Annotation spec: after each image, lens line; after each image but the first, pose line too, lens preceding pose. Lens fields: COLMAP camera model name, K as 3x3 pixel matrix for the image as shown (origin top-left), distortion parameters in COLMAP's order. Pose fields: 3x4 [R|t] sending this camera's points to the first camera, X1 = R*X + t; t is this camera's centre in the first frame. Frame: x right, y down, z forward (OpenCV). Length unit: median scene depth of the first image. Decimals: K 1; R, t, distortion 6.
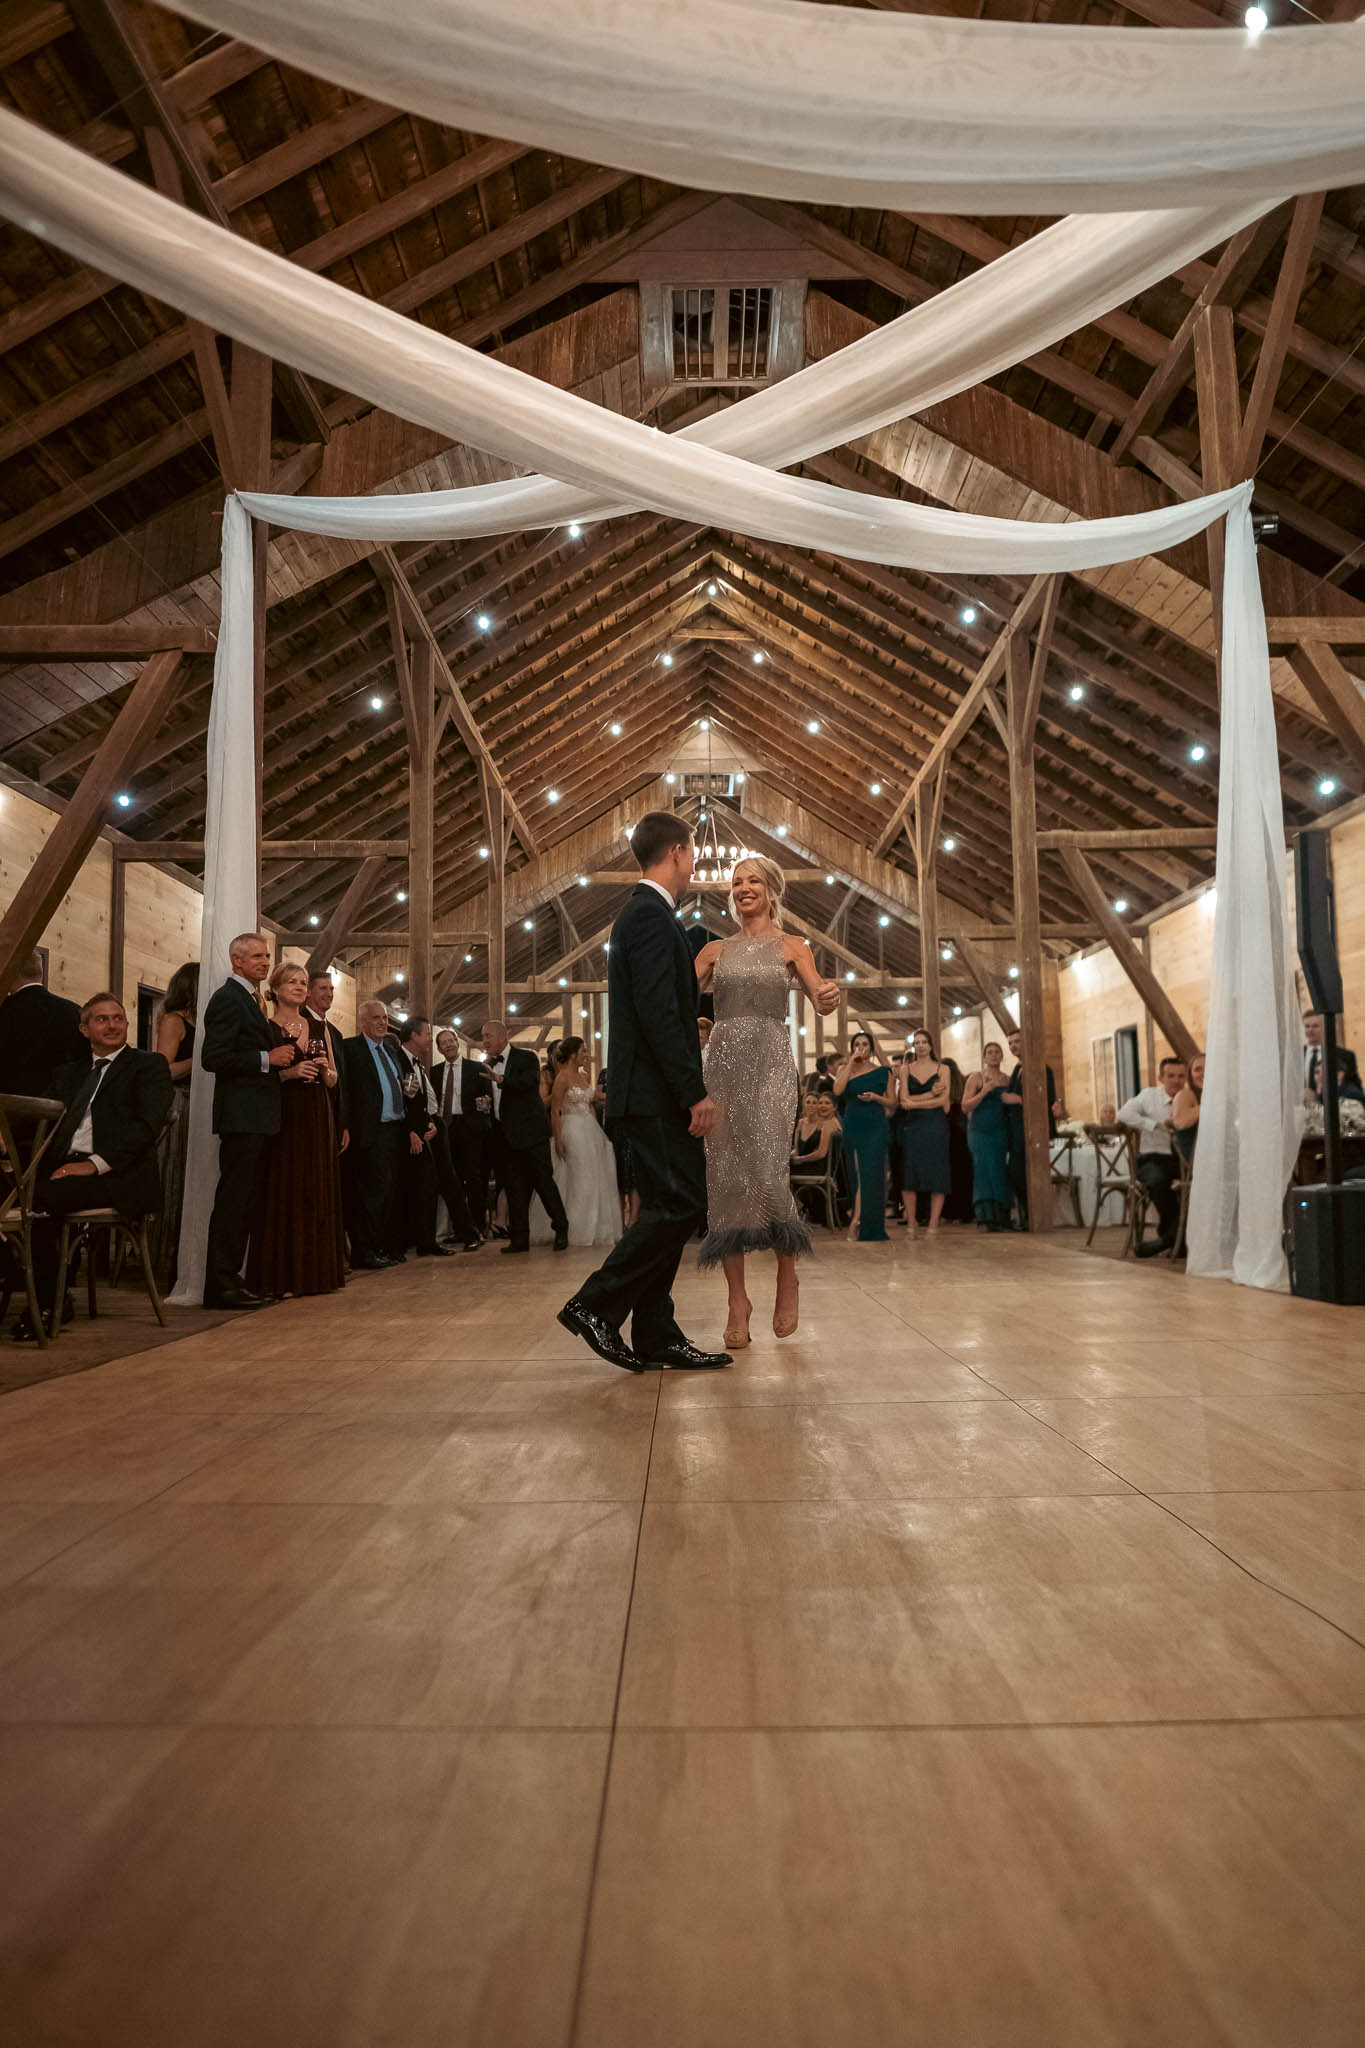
lens RADIAL K [[1215.5, 0, 689.4], [0, 1215.5, 1039.1], [0, 0, 1]] dist [-0.023082, 0.000200]
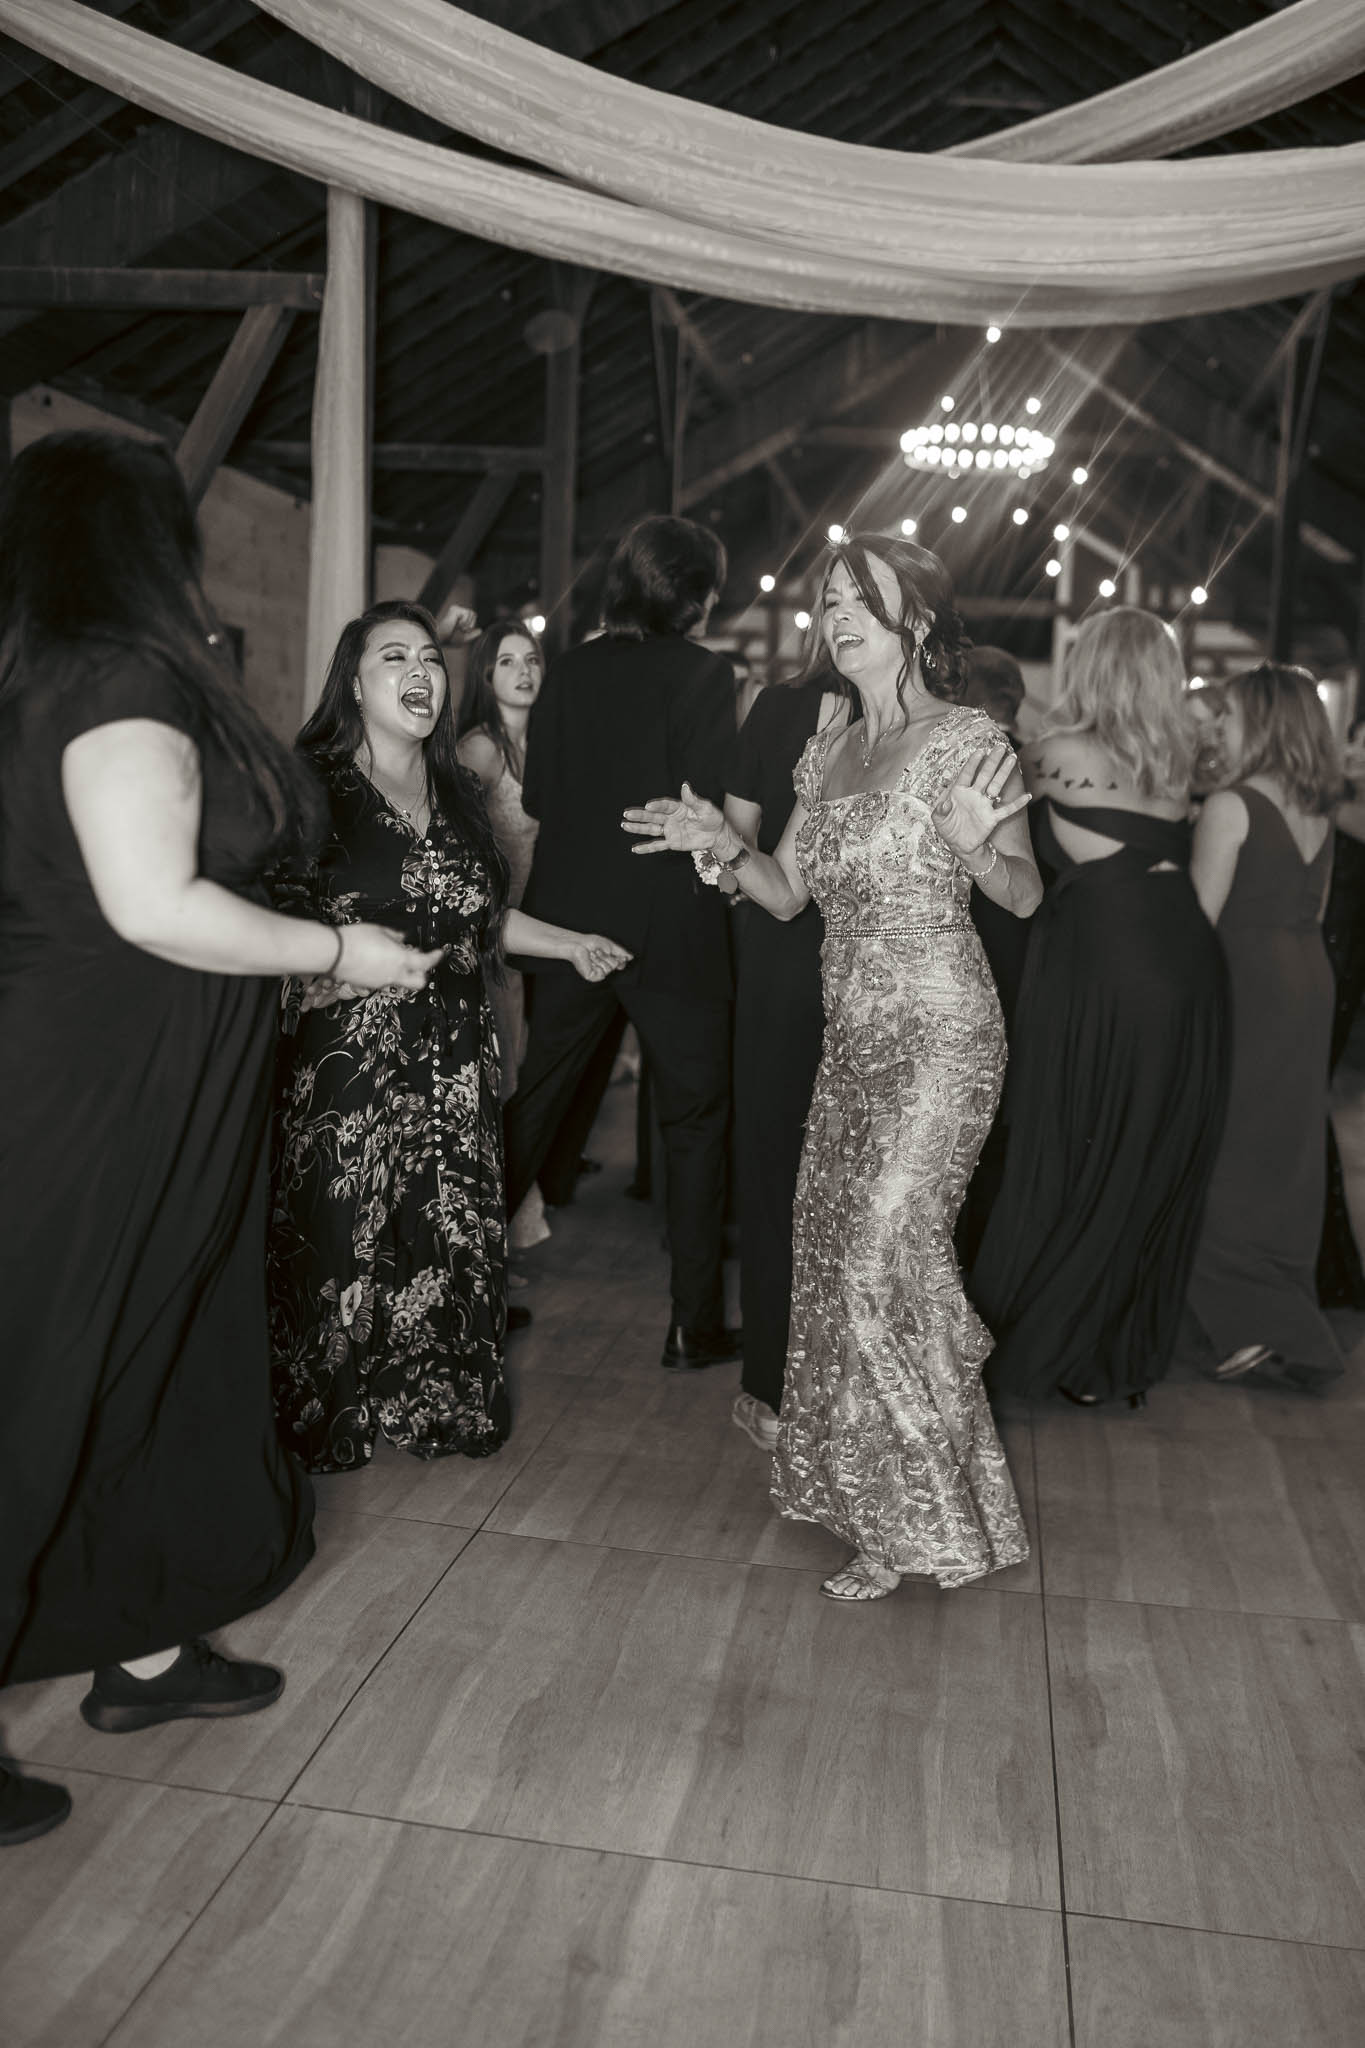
lens RADIAL K [[1958.0, 0, 683.6], [0, 1958.0, 1010.5], [0, 0, 1]] dist [-0.059055, 0.085864]
pose [[0.985626, 0.077762, -0.149981, 0.050824], [-0.044504, 0.975923, 0.213528, -0.068032], [0.162974, -0.203784, 0.965356, -0.184361]]
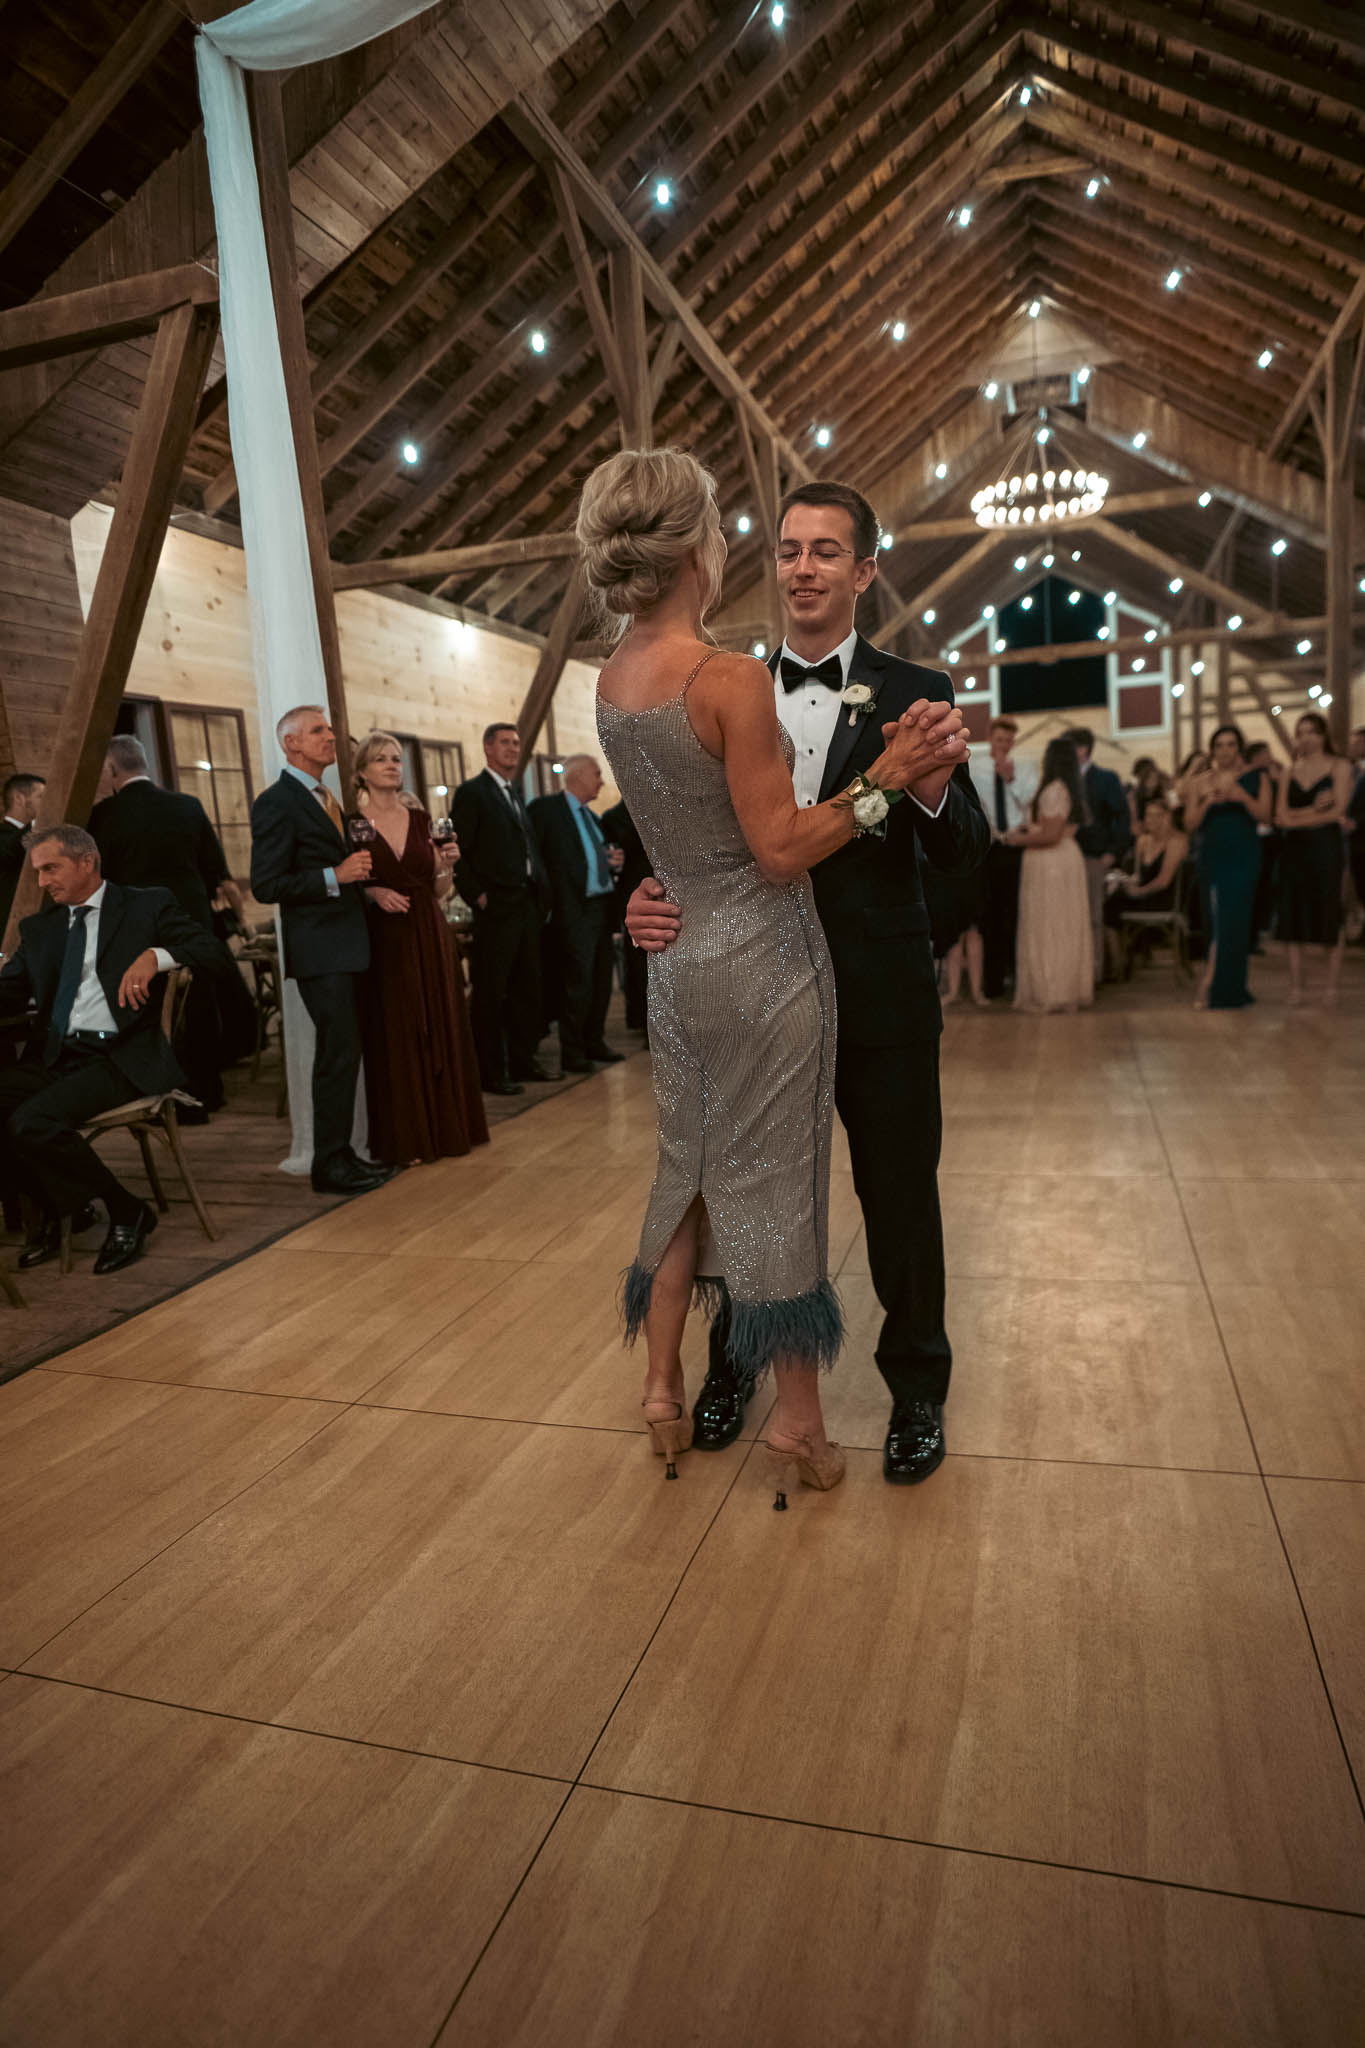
lens RADIAL K [[1177.2, 0, 691.1], [0, 1177.2, 1033.1], [0, 0, 1]] dist [-0.024226, 0.001977]
pose [[0.952123, -0.002724, -0.305703, 0.038672], [0.084273, 0.963556, 0.253885, -0.024461], [0.293870, -0.267492, 0.917654, 0.159585]]
